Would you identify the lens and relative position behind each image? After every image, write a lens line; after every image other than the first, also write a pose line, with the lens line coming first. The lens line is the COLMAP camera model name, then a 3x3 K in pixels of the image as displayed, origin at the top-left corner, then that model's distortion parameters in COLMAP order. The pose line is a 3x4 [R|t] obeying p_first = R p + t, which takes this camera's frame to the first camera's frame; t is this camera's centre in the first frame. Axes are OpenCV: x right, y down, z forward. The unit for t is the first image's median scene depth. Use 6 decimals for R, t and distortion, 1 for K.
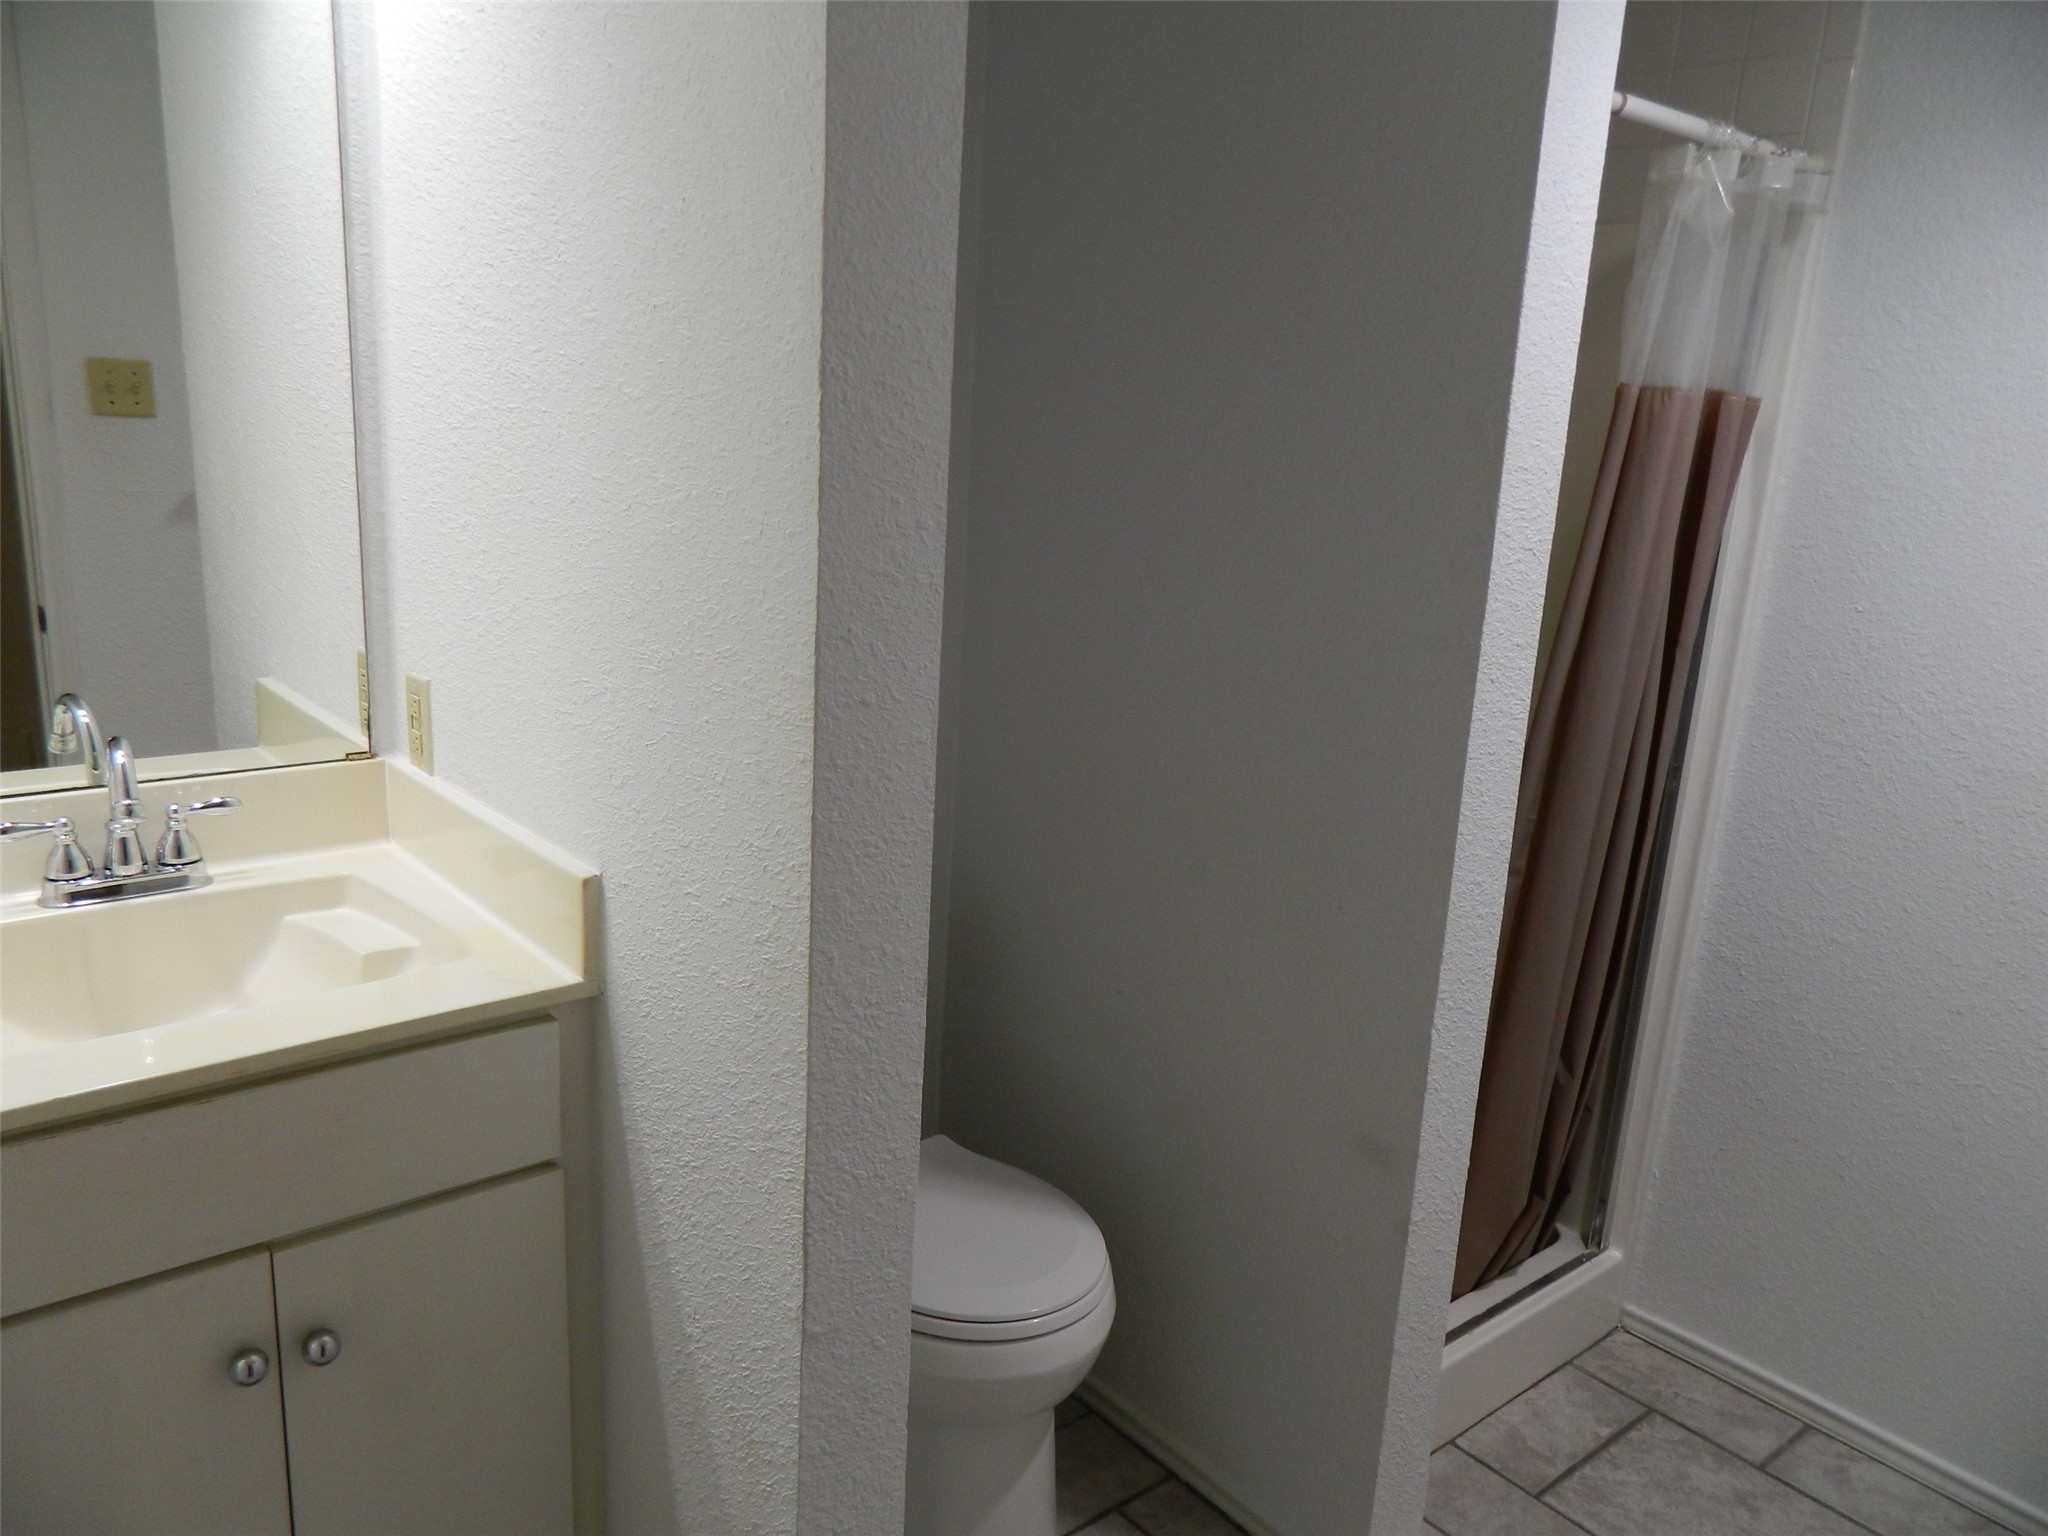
lens RADIAL K [[1514.3, 0, 1019.3], [0, 1514.3, 763.6], [0, 0, 1]] dist [0.007020, -0.008309]
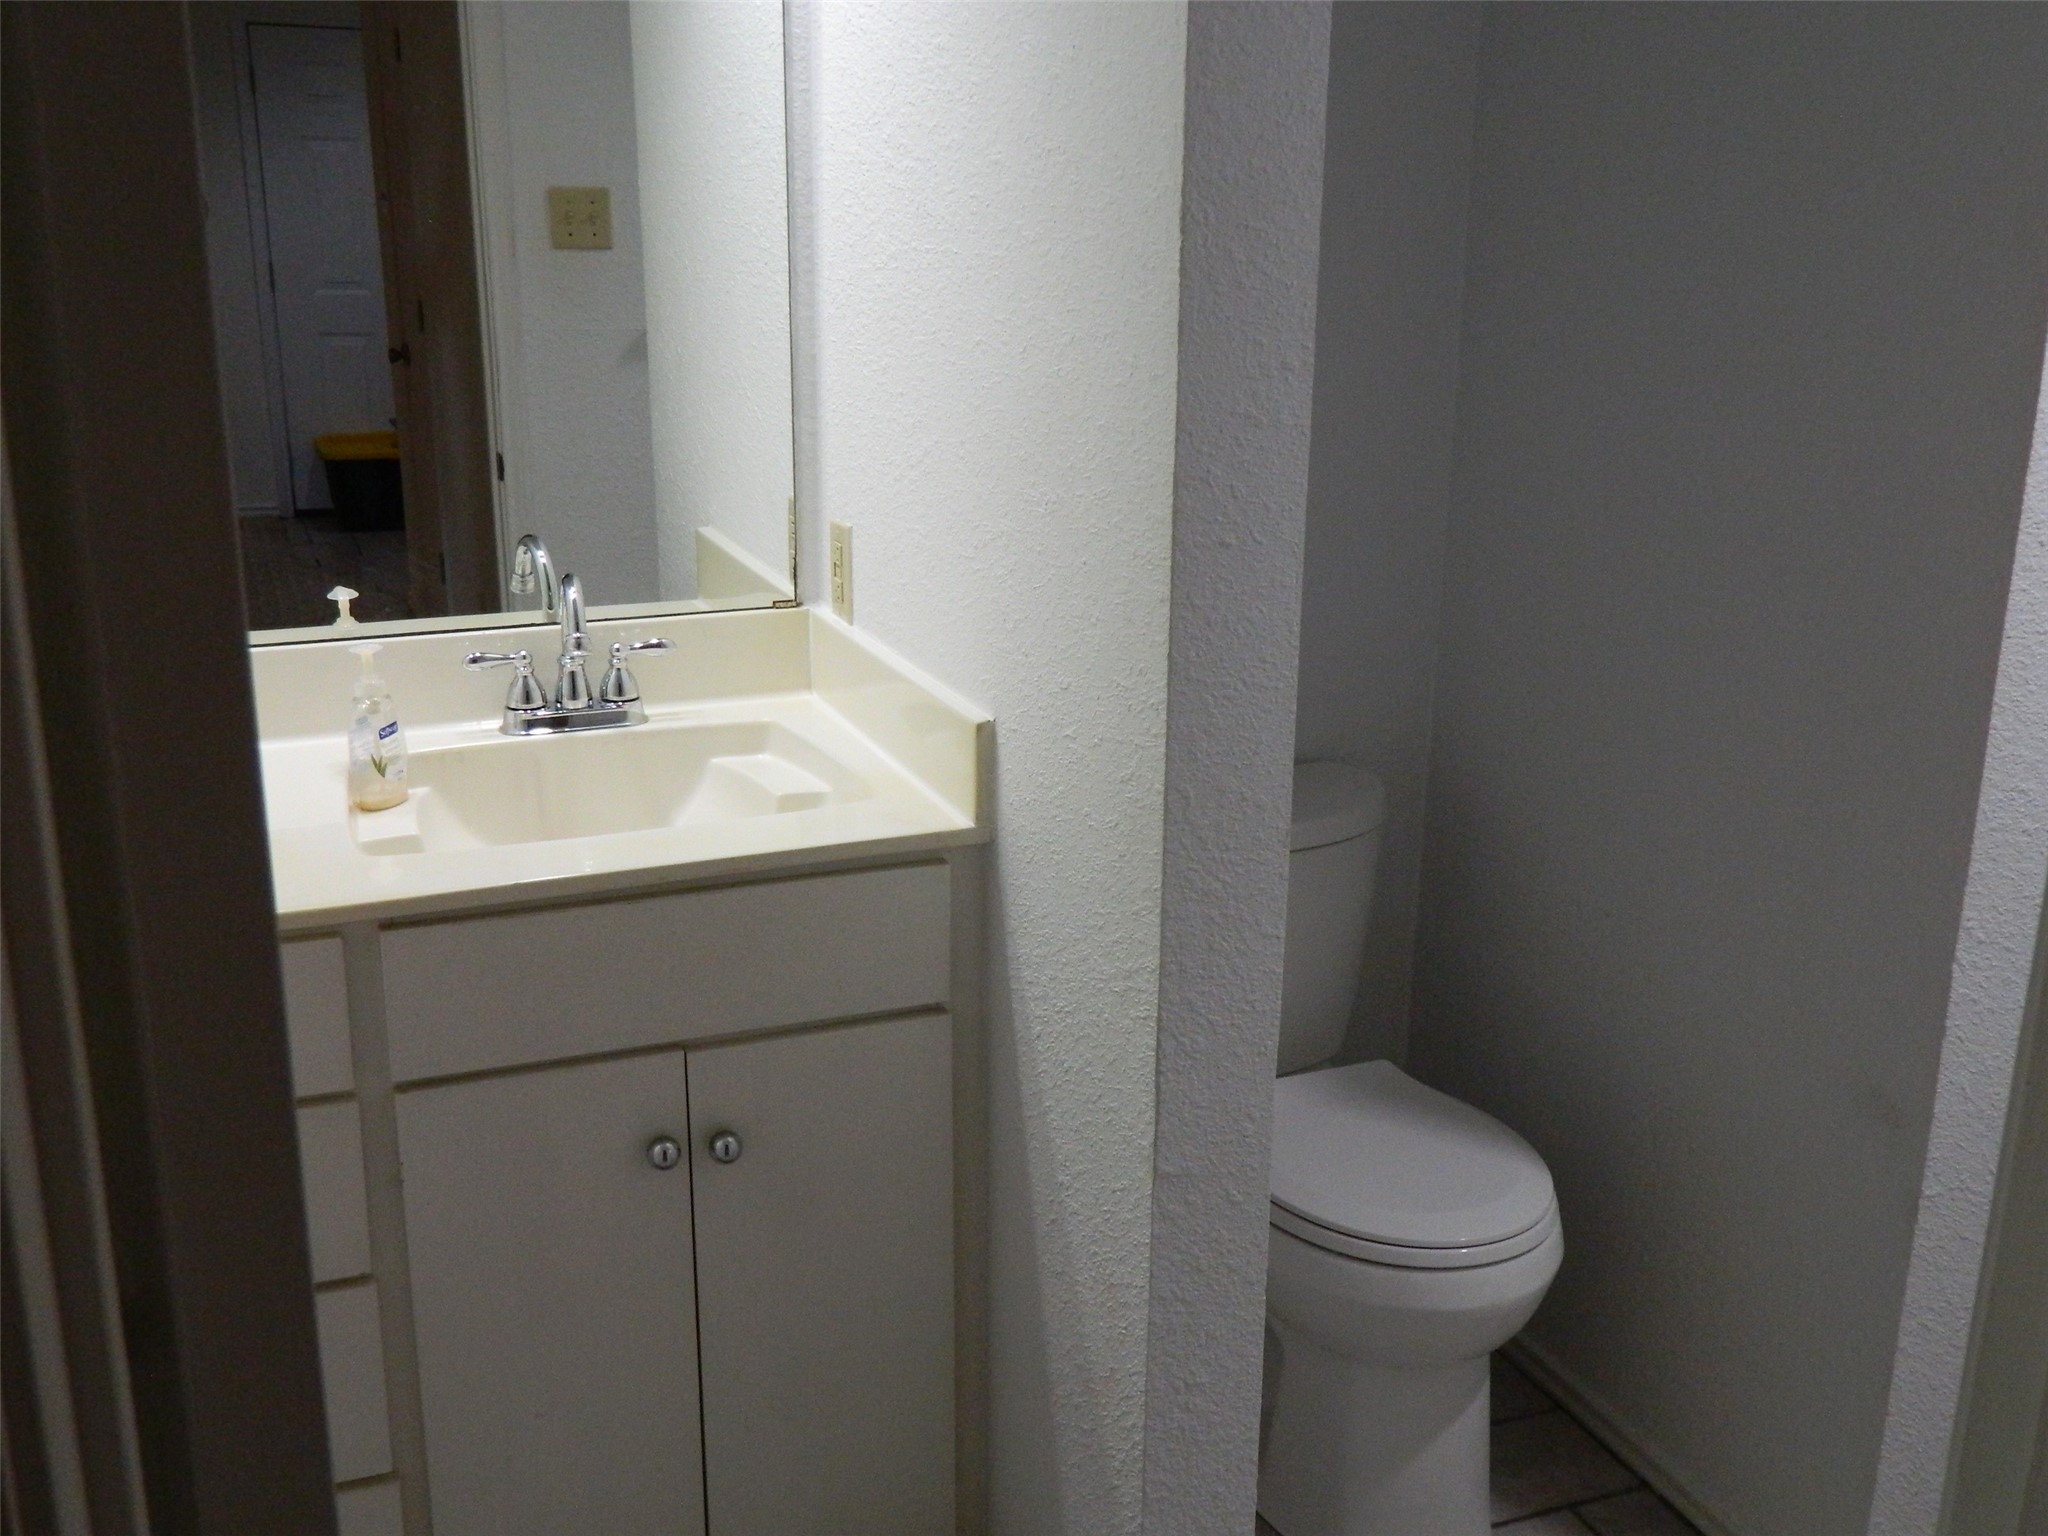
lens RADIAL K [[2056.5, 0, 1026.9], [0, 2056.5, 768.7], [0, 0, 1]] dist [0.000029, 0.000000]
pose [[0.950223, 0.049084, -0.307680, 0.156107], [-0.035185, 0.998101, 0.050561, 0.034556], [0.309578, -0.037219, 0.950145, -0.270028]]
